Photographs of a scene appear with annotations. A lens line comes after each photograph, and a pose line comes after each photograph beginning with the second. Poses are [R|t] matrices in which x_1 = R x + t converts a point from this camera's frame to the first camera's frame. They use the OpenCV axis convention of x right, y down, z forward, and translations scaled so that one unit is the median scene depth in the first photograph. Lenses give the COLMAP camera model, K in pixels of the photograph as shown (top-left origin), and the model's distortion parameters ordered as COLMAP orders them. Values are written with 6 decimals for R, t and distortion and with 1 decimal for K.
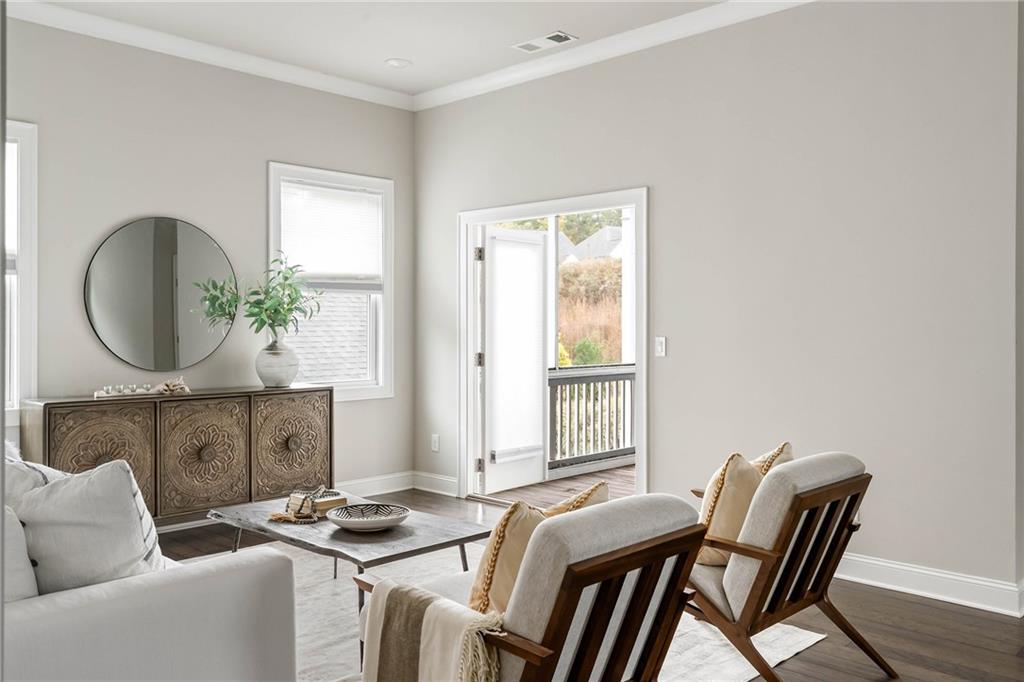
lens RADIAL K [[842.7, 0, 511.7], [0, 842.7, 321.8], [0, 0, 1]] dist [-0.000779, 0.000355]
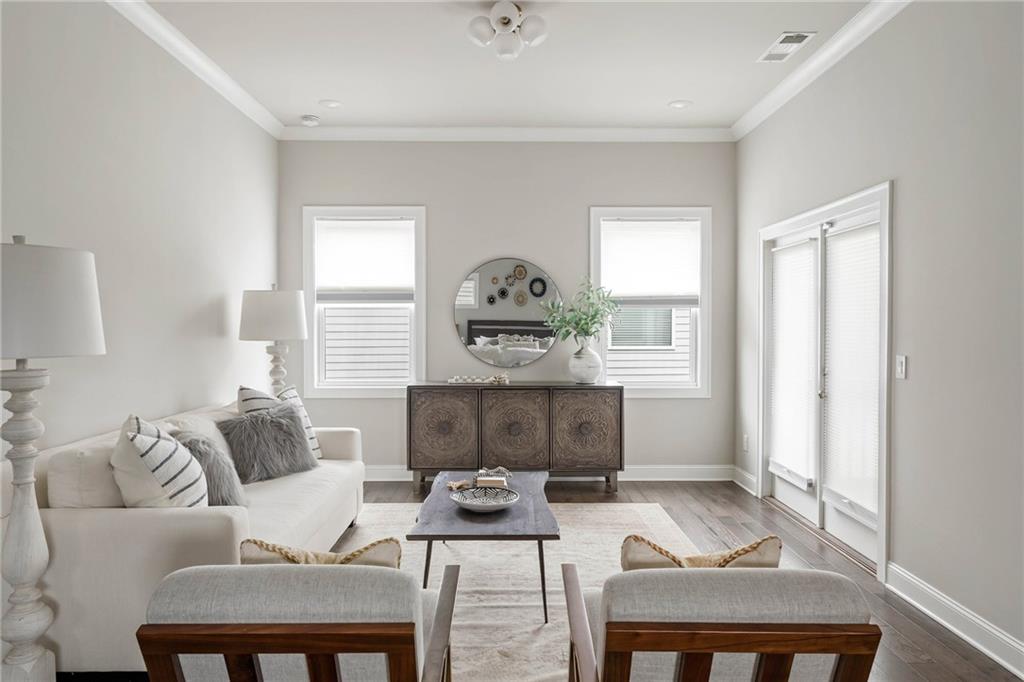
lens RADIAL K [[624.5, 0, 512.5], [0, 624.5, 334.2], [0, 0, 1]] dist [-0.000811, 0.000060]
pose [[0.703392, 0.010874, -0.710719, 0.321932], [0.001597, 0.999856, 0.016878, -0.013799], [0.710800, -0.013007, 0.703274, 0.258869]]
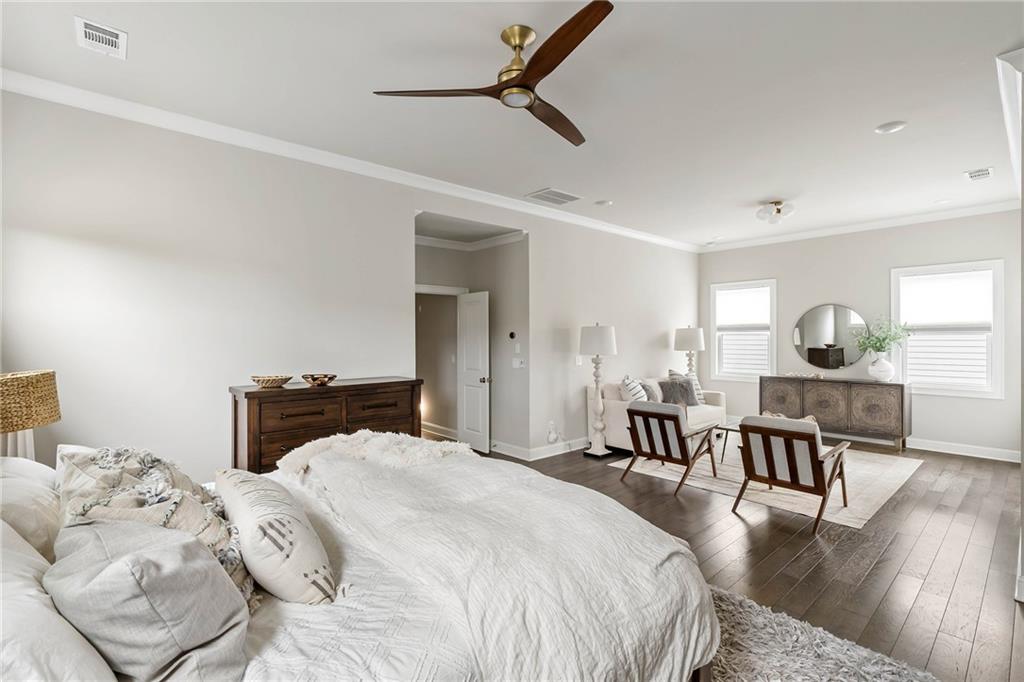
lens RADIAL K [[469.0, 0, 512.8], [0, 469.0, 337.2], [0, 0, 1]] dist [-0.000374, -0.000107]
pose [[-0.072051, 0.002446, -0.997398, 0.930423], [0.005263, 0.999984, 0.002072, -0.037592], [0.997387, -0.005100, -0.072062, 0.196537]]
